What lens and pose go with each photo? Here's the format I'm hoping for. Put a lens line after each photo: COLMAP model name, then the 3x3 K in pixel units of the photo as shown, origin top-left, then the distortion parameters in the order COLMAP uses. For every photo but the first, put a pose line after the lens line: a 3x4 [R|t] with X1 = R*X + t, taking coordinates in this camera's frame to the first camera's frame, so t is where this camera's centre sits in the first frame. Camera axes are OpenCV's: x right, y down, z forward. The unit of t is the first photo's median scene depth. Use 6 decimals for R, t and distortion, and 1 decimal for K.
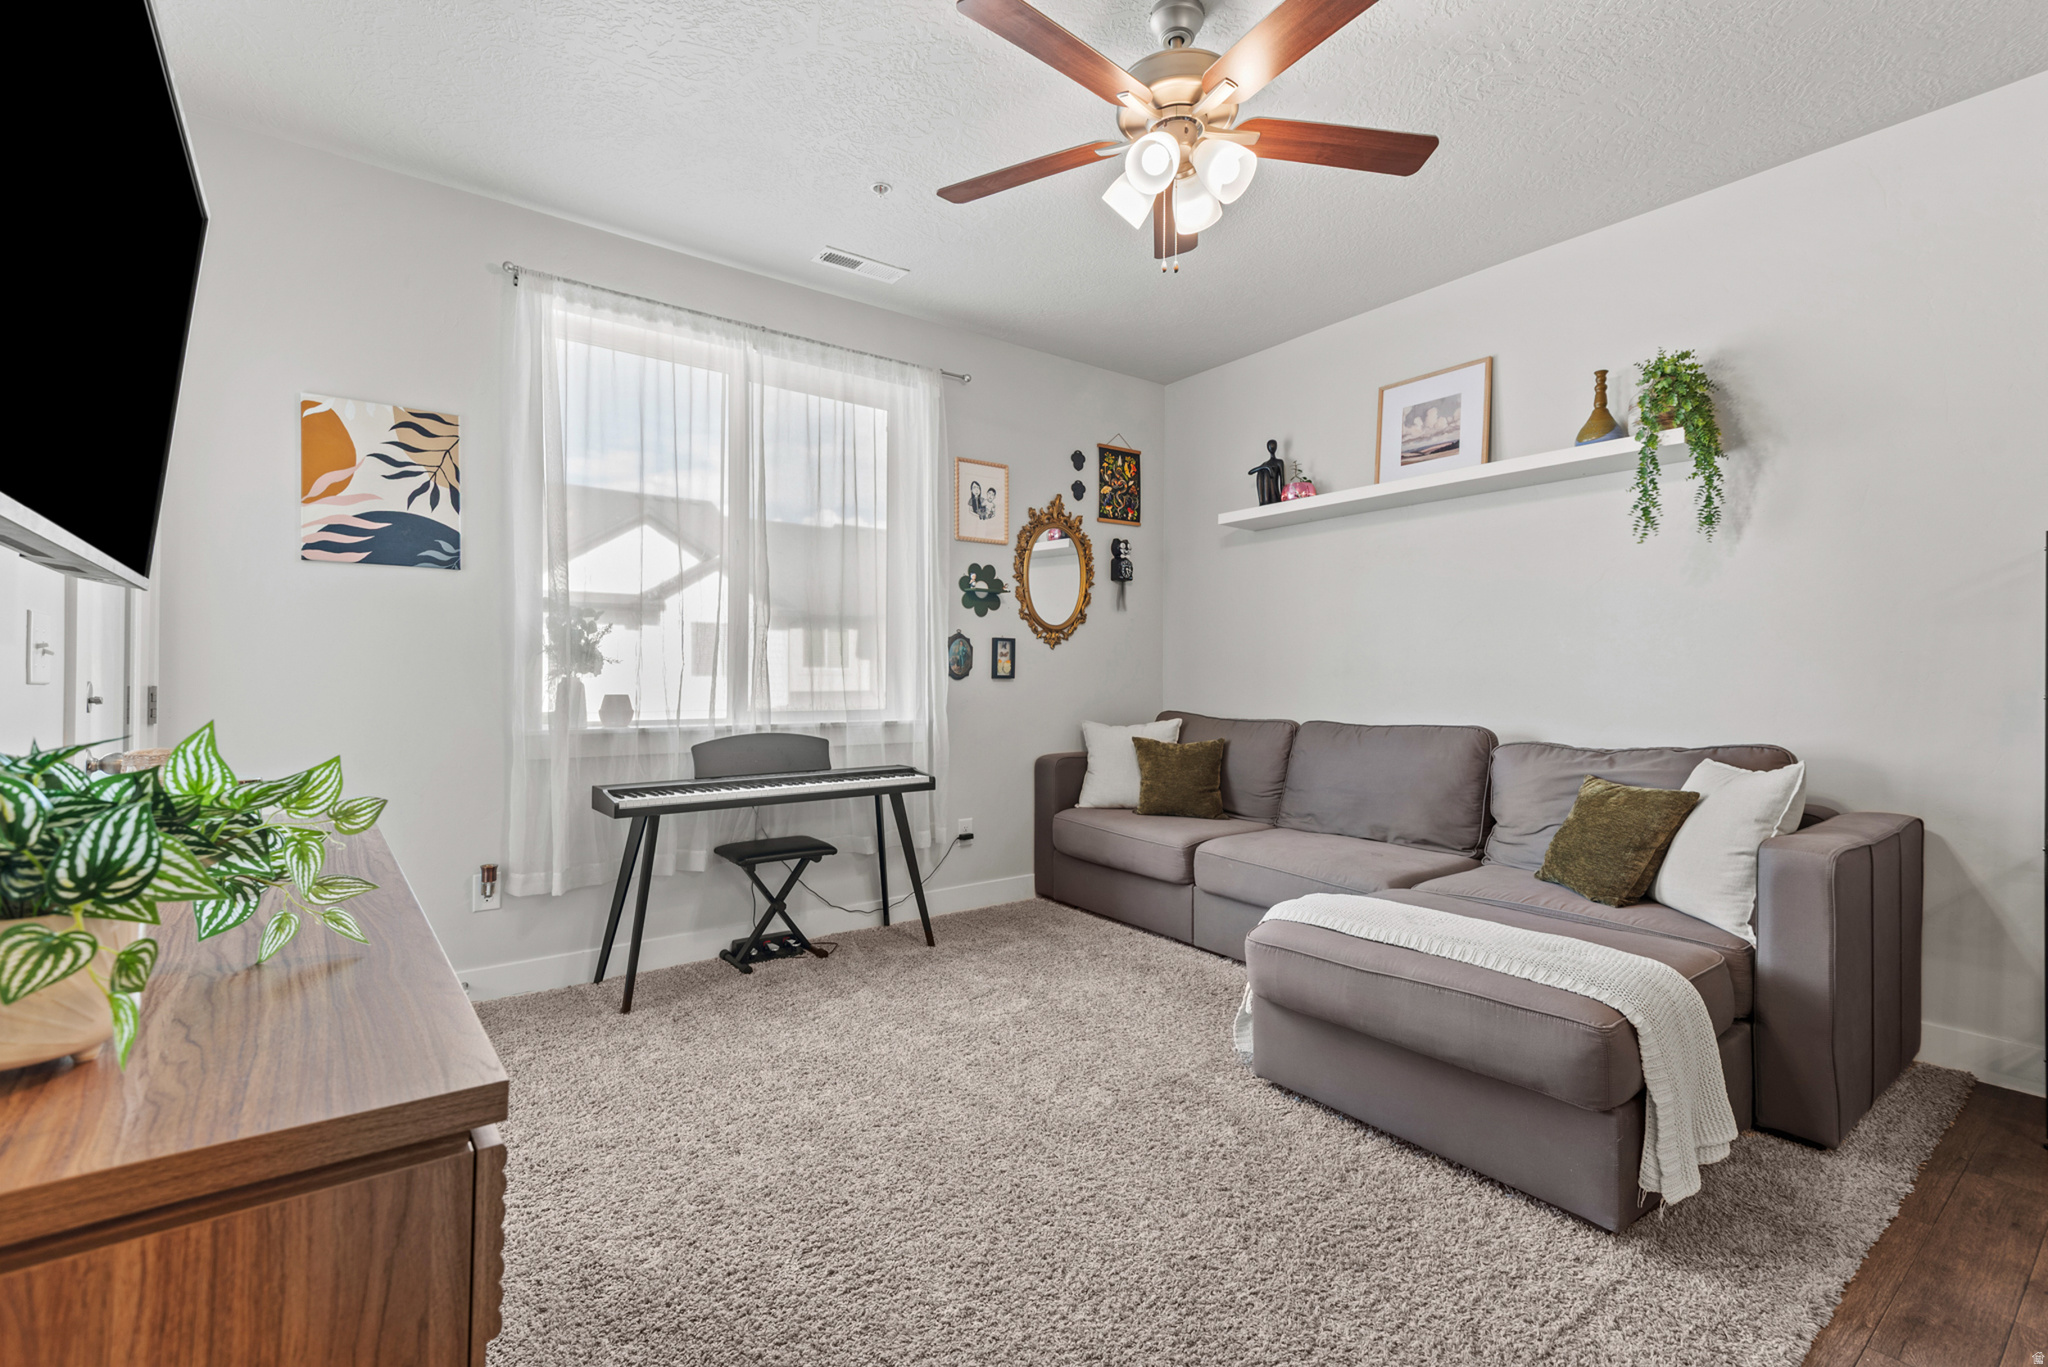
lens RADIAL K [[921.4, 0, 1017.1], [0, 921.4, 670.6], [0, 0, 1]] dist [0.000410, -0.000520]
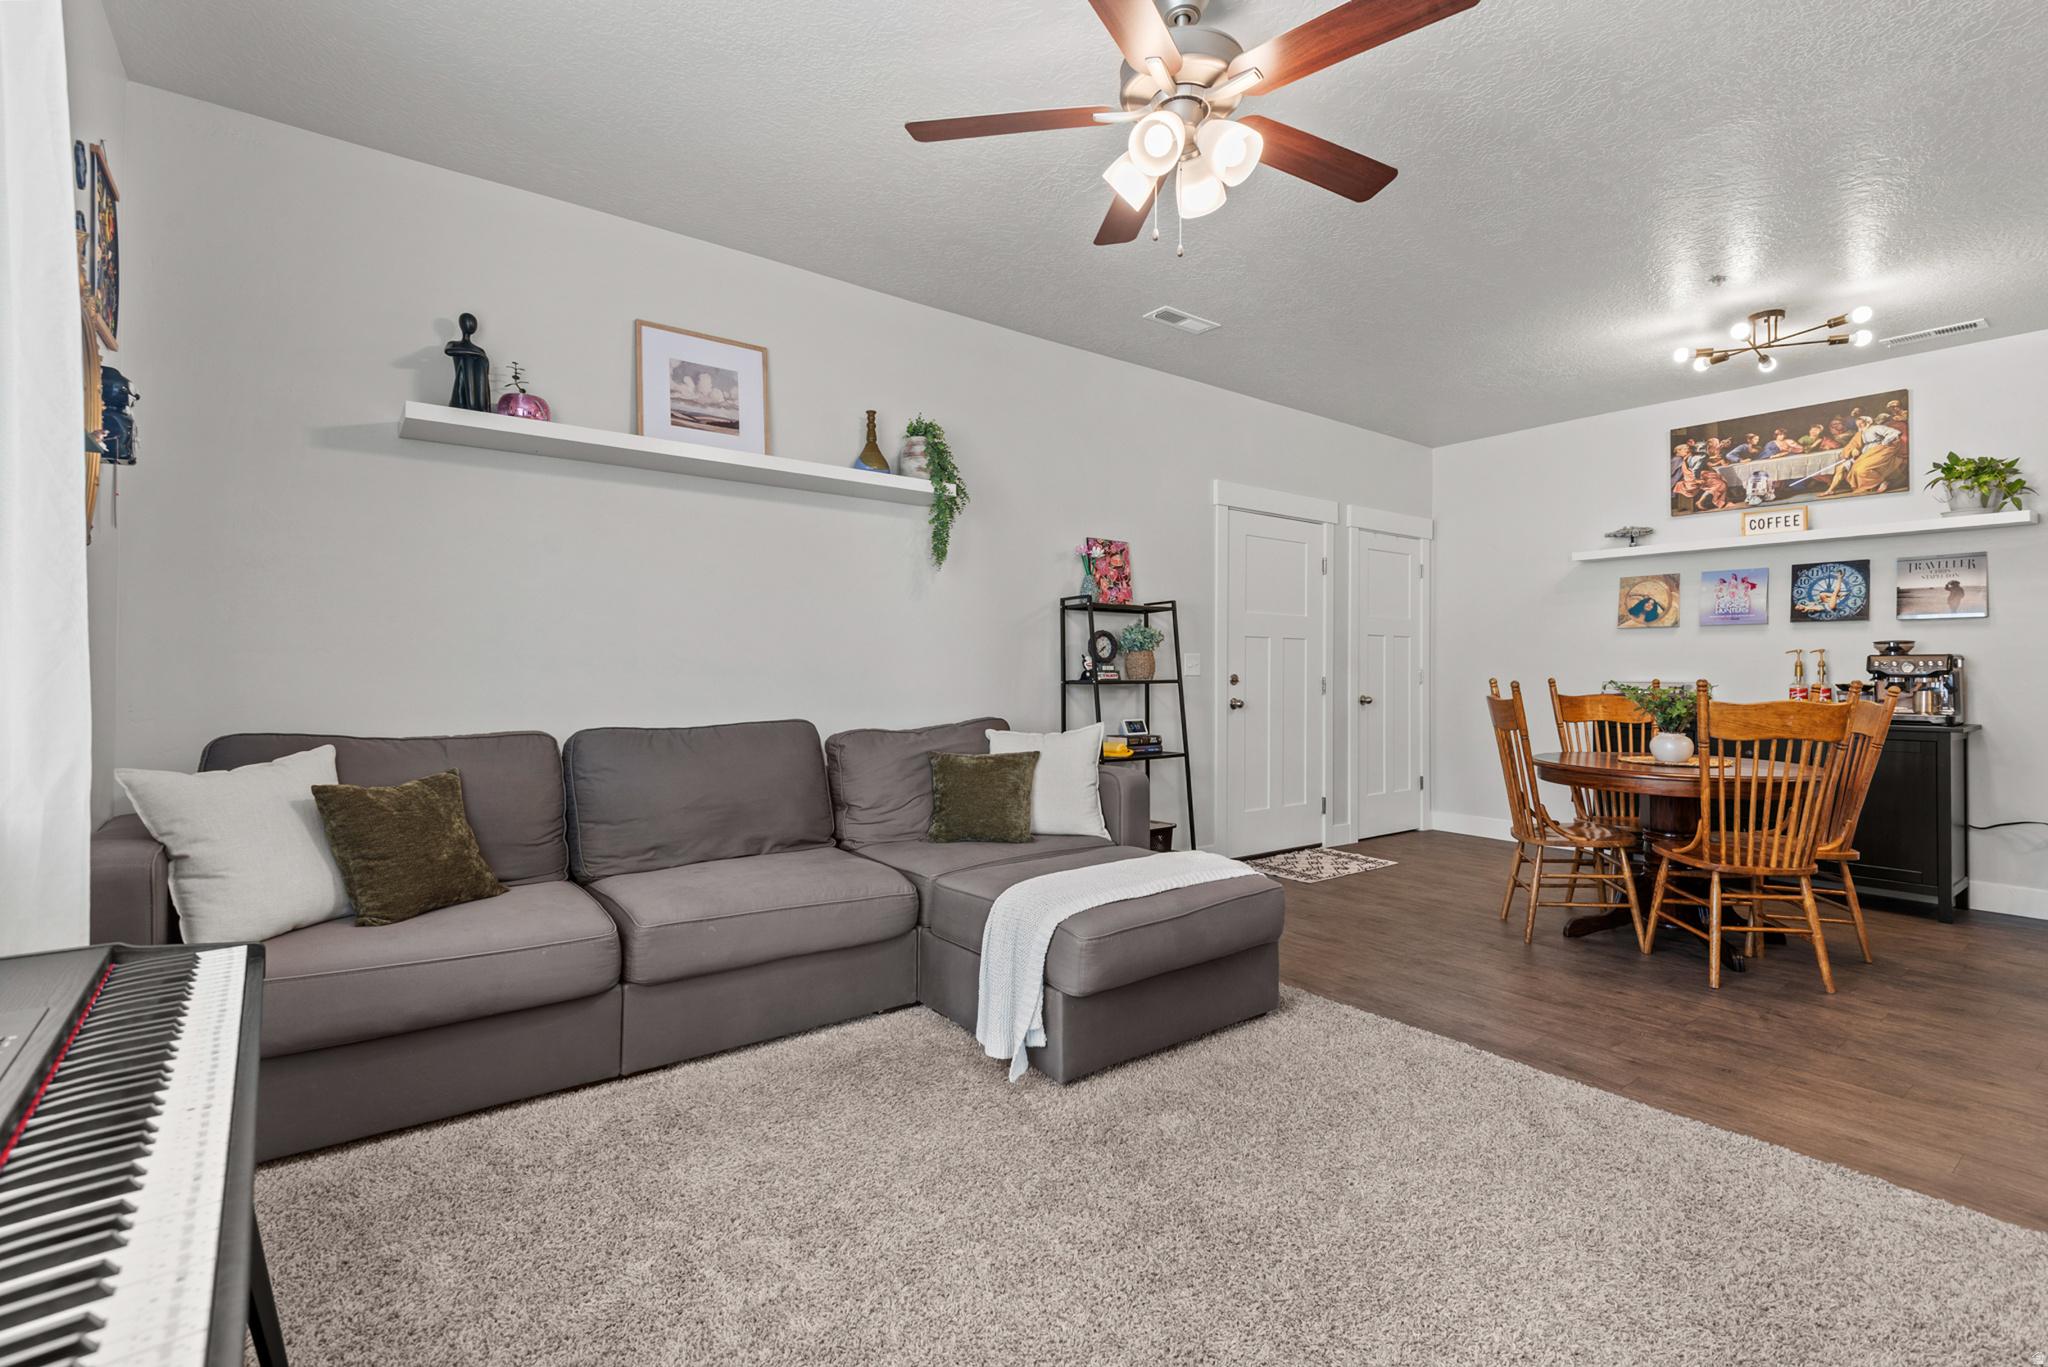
lens RADIAL K [[921.4, 0, 1017.1], [0, 921.4, 670.6], [0, 0, 1]] dist [0.000410, -0.000520]
pose [[-0.037044, -0.002907, 0.999309, -0.483107], [-0.008390, 0.999961, 0.002597, 0.002444], [-0.999278, -0.008288, -0.037067, 0.748203]]
